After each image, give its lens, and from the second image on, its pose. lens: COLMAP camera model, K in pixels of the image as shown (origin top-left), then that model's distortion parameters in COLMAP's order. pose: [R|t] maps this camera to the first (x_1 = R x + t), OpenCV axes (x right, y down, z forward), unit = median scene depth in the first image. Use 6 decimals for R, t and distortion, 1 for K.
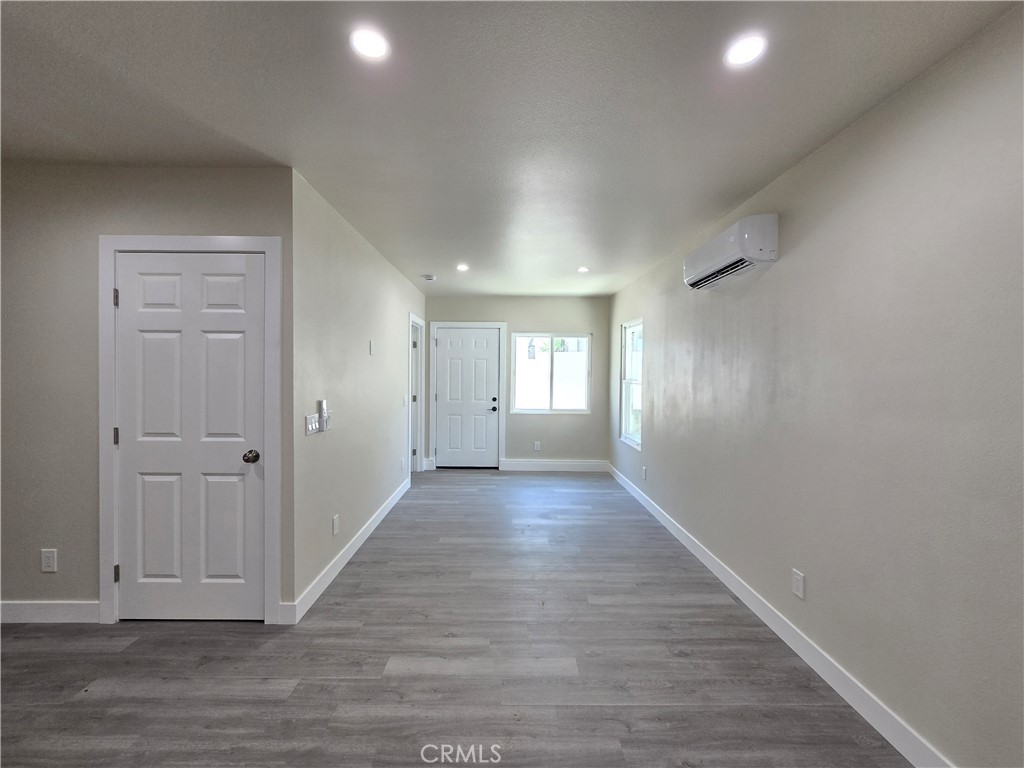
lens RADIAL K [[421.2, 0, 512.8], [0, 421.2, 375.4], [0, 0, 1]] dist [-0.003258, 0.000287]
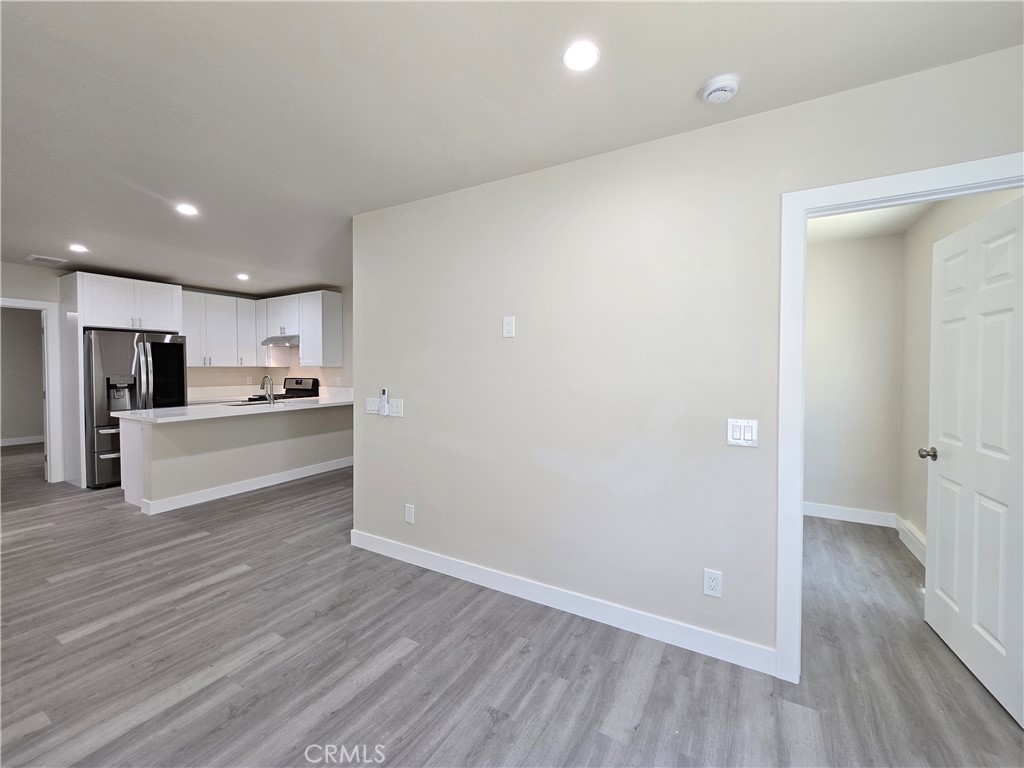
lens RADIAL K [[421.2, 0, 512.8], [0, 421.2, 382.3], [0, 0, 1]] dist [-0.003258, 0.000287]
pose [[-0.513343, 0.023403, -0.857864, 0.384282], [-0.010453, 0.999383, 0.033519, 0.000429], [0.858120, 0.026174, -0.512782, 2.106136]]
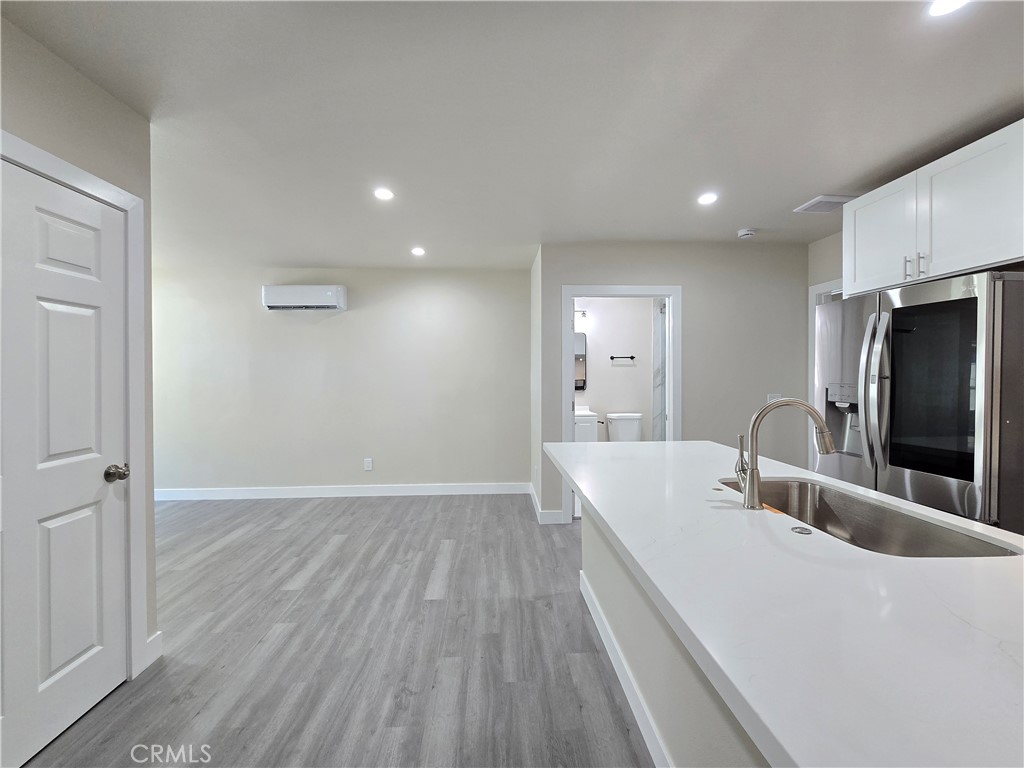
lens RADIAL K [[421.2, 0, 510.4], [0, 421.2, 379.1], [0, 0, 1]] dist [-0.003258, 0.000287]
pose [[-0.033743, -0.020561, 0.999219, -1.356448], [0.010904, 0.999721, 0.020939, 0.013090], [-0.999371, 0.011602, -0.033510, 0.296355]]
